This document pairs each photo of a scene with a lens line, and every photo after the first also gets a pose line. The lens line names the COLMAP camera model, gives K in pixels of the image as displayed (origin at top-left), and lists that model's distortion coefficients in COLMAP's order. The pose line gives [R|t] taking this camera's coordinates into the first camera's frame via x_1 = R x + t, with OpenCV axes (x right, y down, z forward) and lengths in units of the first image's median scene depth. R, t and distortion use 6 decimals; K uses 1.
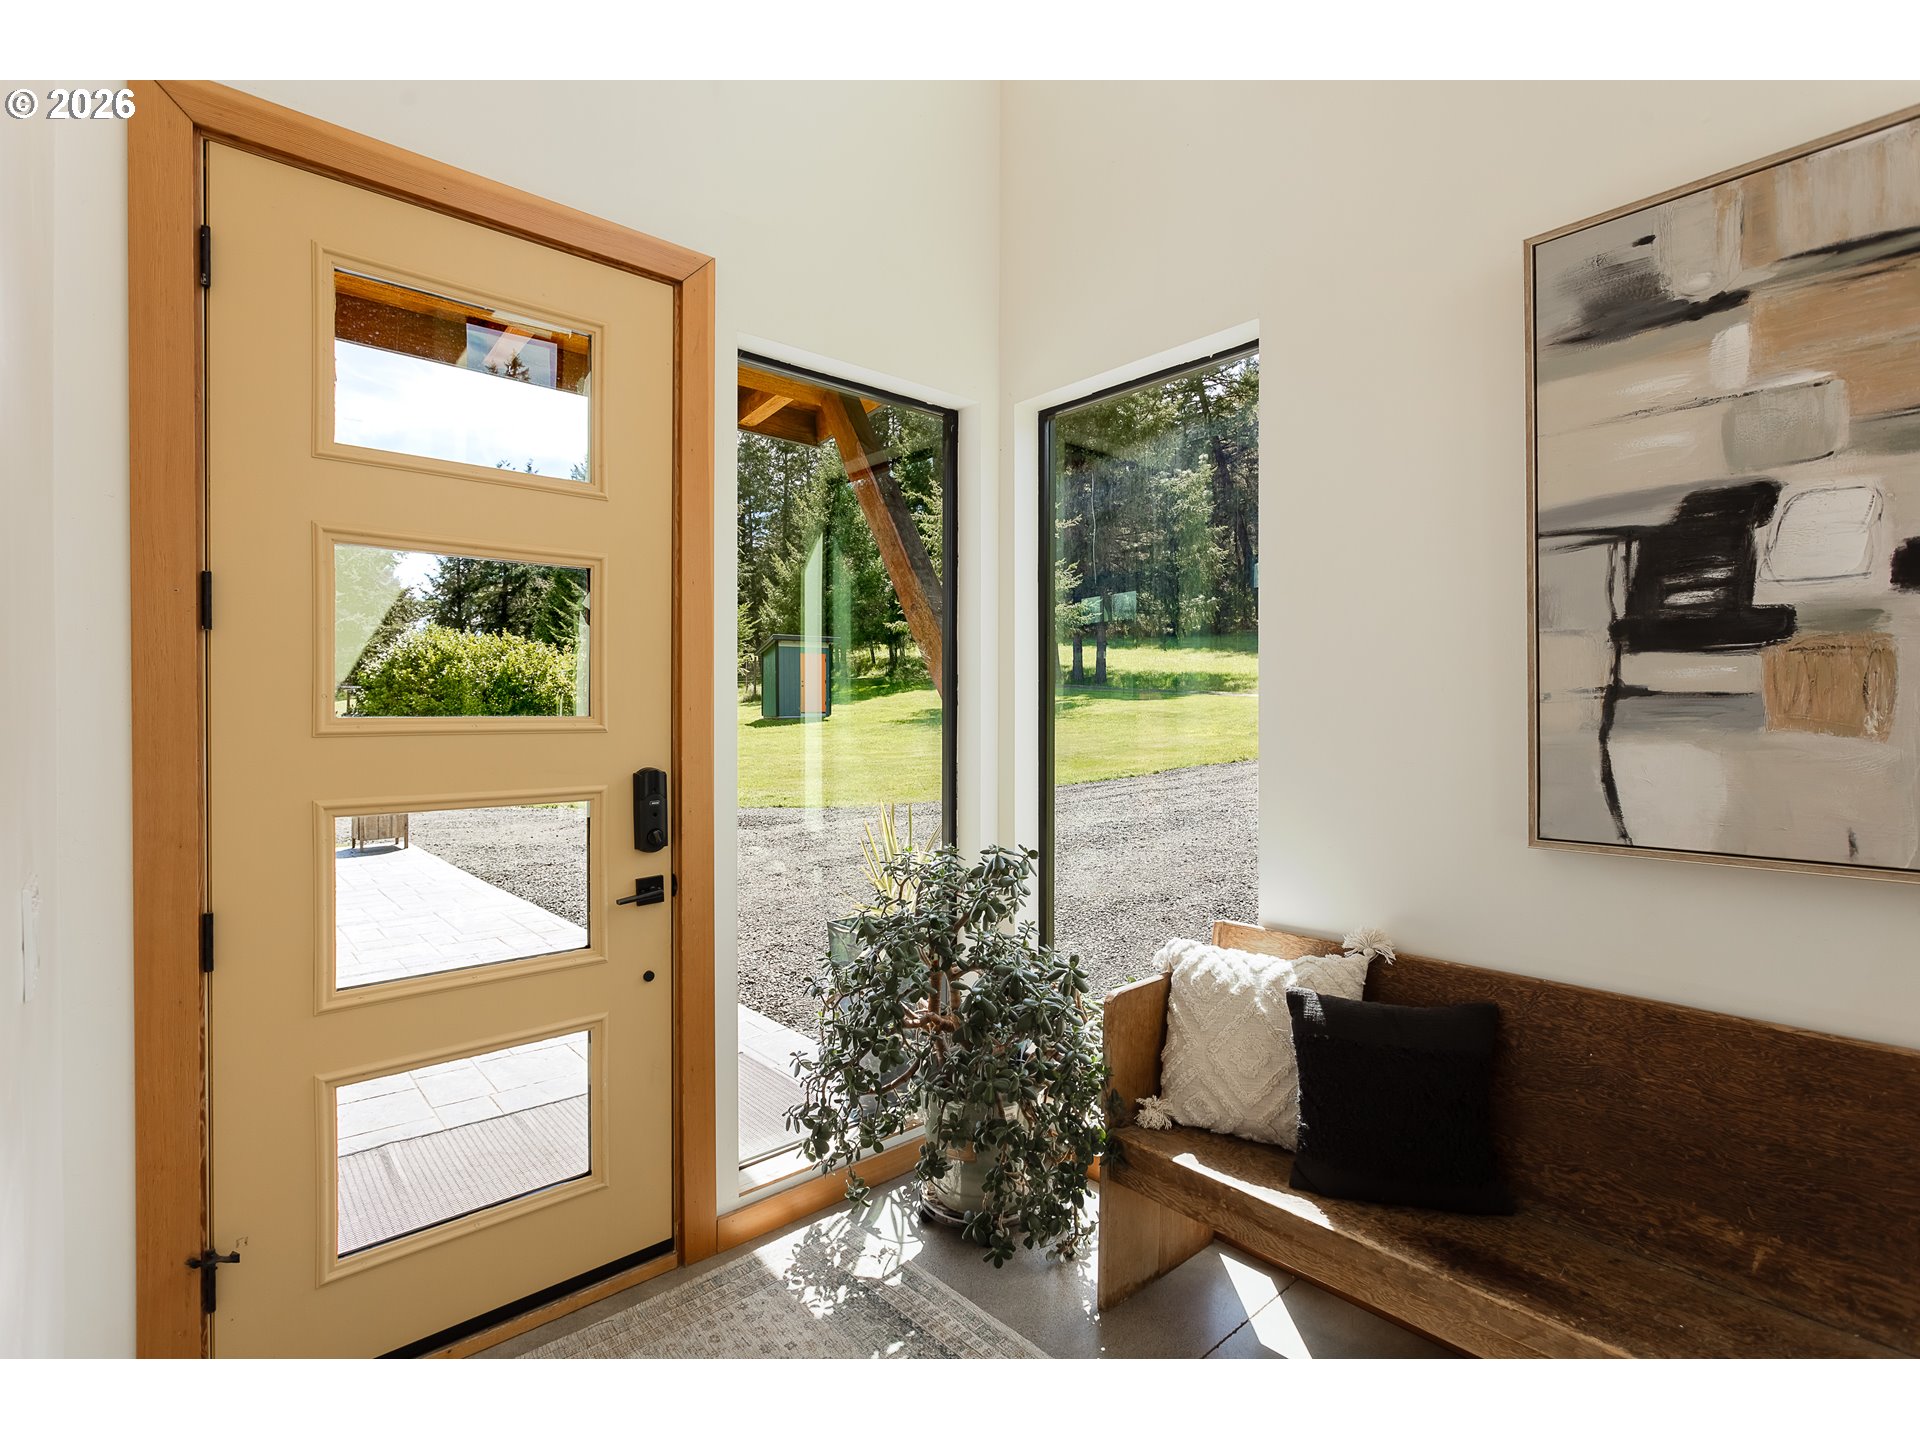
lens RADIAL K [[907.6, 0, 953.4], [0, 907.6, 729.2], [0, 0, 1]] dist [-0.015992, 0.000175]
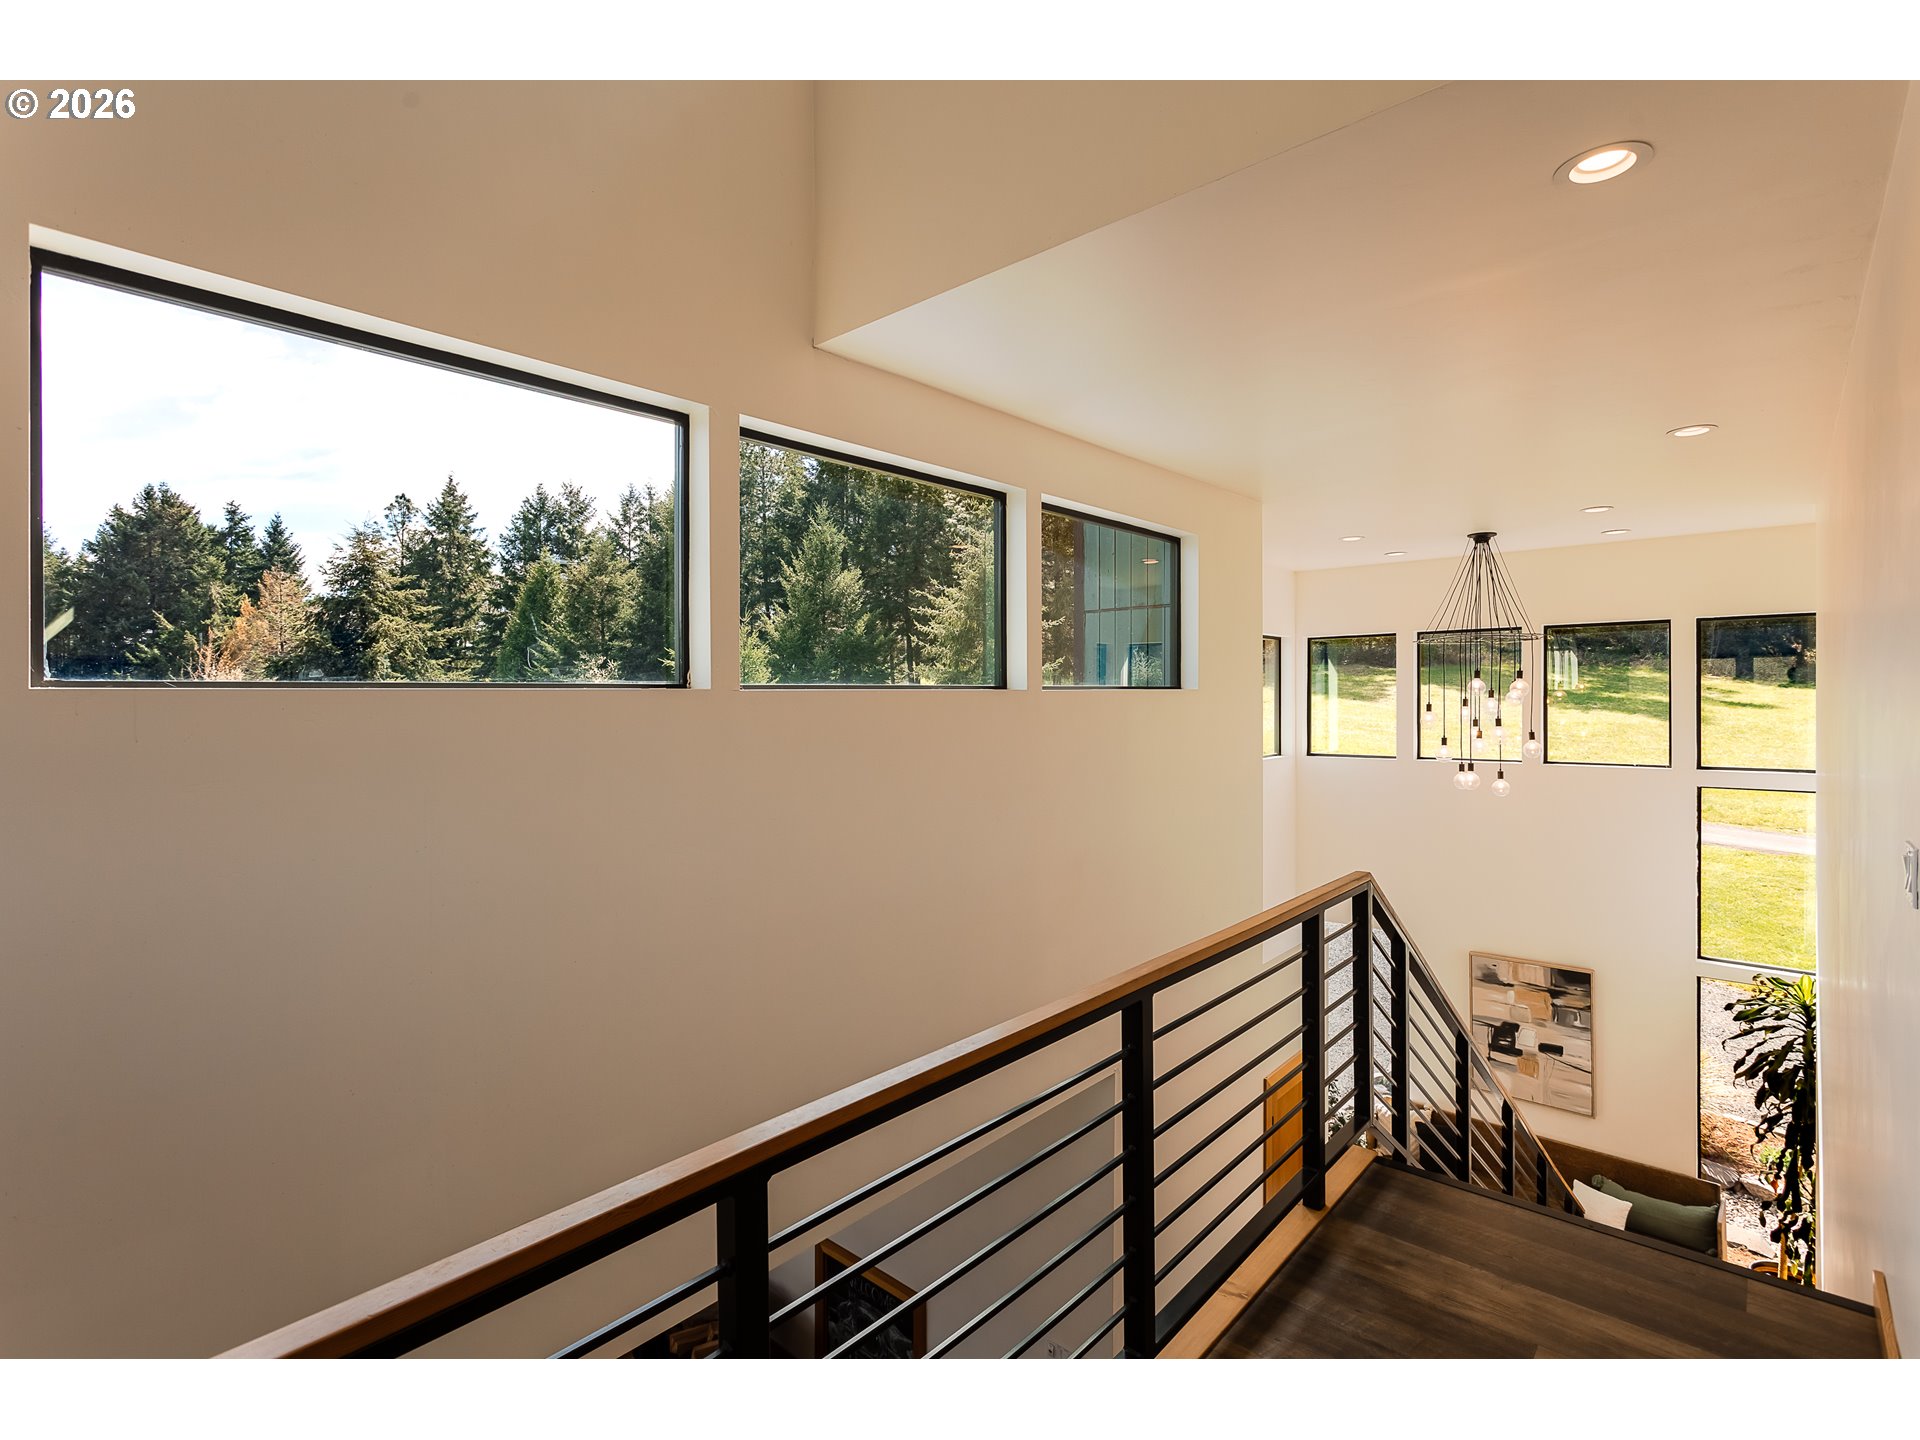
lens RADIAL K [[924.1, 0, 962.2], [0, 924.1, 706.2], [0, 0, 1]] dist [-0.001322, 0.000229]
pose [[0.993316, -0.009100, 0.115068, -2.600921], [0.009832, 0.999935, -0.005794, -1.934496], [-0.115008, 0.006887, 0.993341, -3.575506]]
